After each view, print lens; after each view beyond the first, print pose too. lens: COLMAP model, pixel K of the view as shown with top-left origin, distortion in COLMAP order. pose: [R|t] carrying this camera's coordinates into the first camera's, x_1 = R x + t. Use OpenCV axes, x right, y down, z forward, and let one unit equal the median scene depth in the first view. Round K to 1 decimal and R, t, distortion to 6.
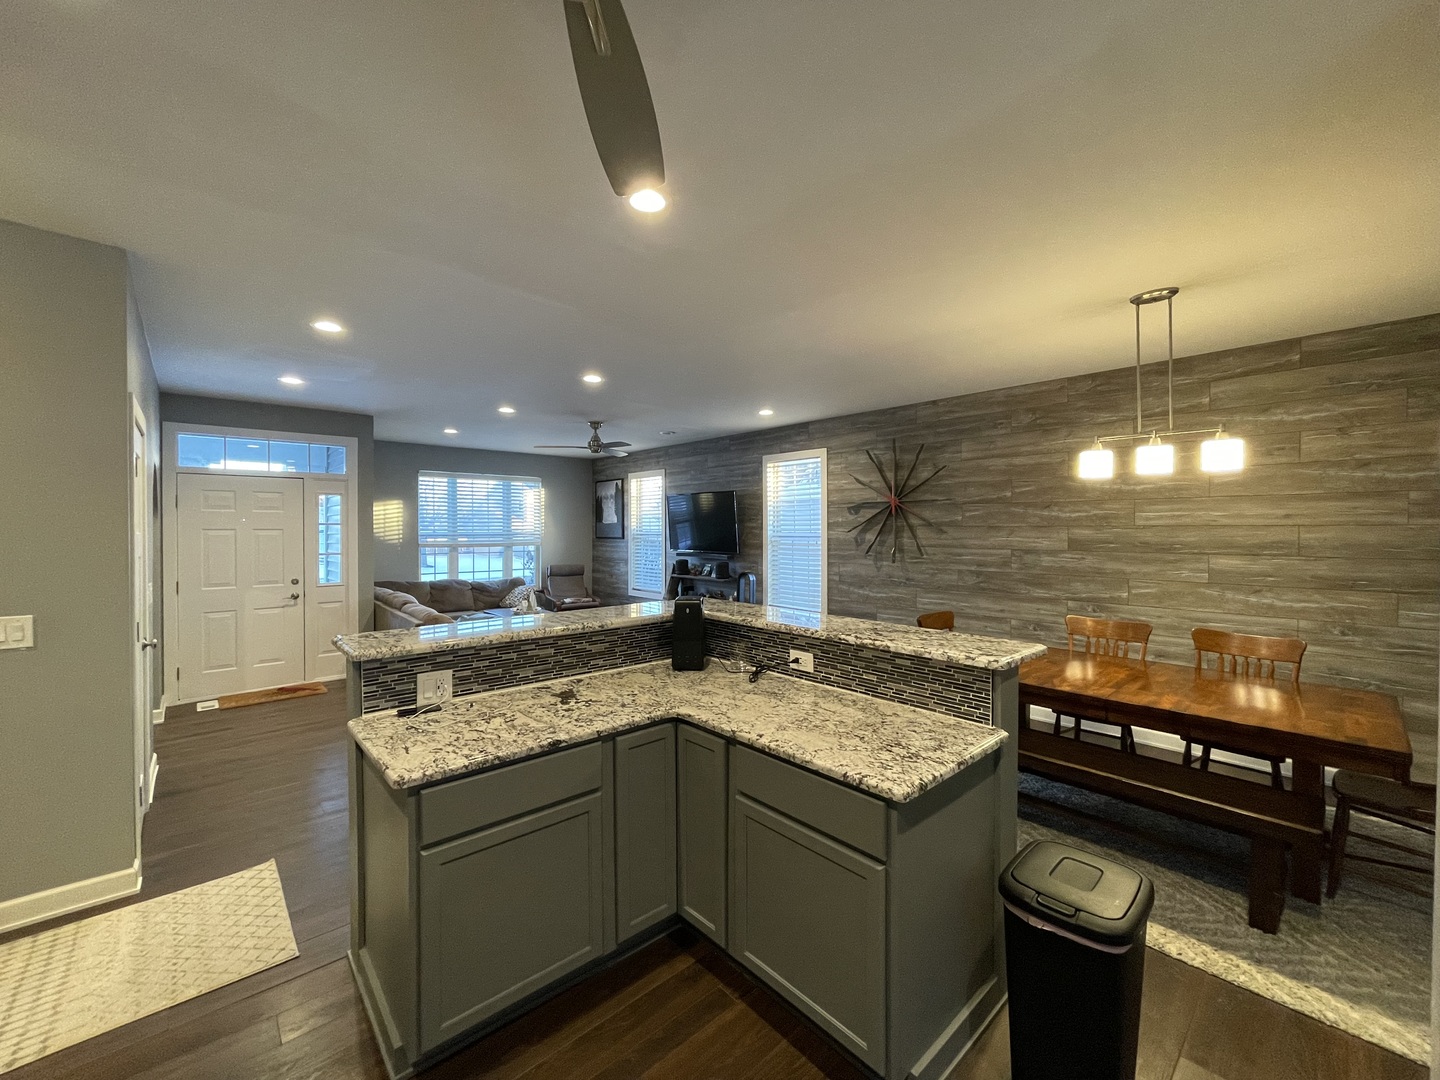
lens RADIAL K [[580.4, 0, 728.7], [0, 580.4, 529.8], [0, 0, 1]] dist [-0.000752, -0.000191]
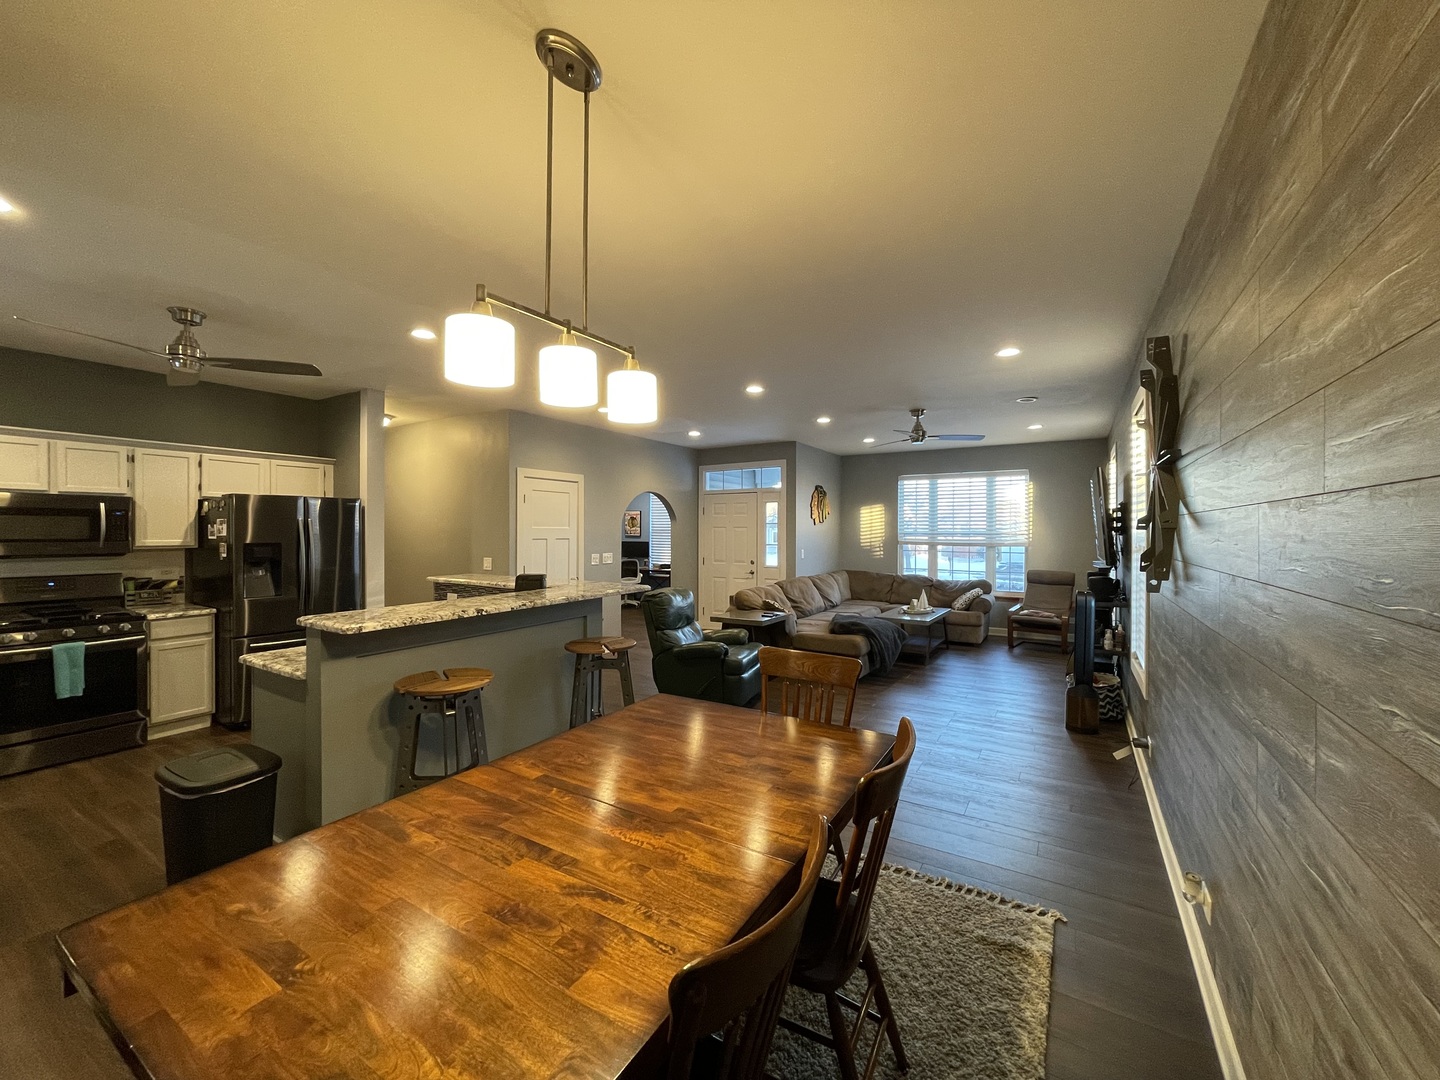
lens RADIAL K [[580.4, 0, 726.7], [0, 580.4, 535.0], [0, 0, 1]] dist [-0.000752, -0.000191]
pose [[0.278408, 0.009555, -0.960415, 0.441215], [-0.008618, 0.999935, 0.007450, 0.006145], [0.960424, 0.006202, 0.278472, 0.357723]]
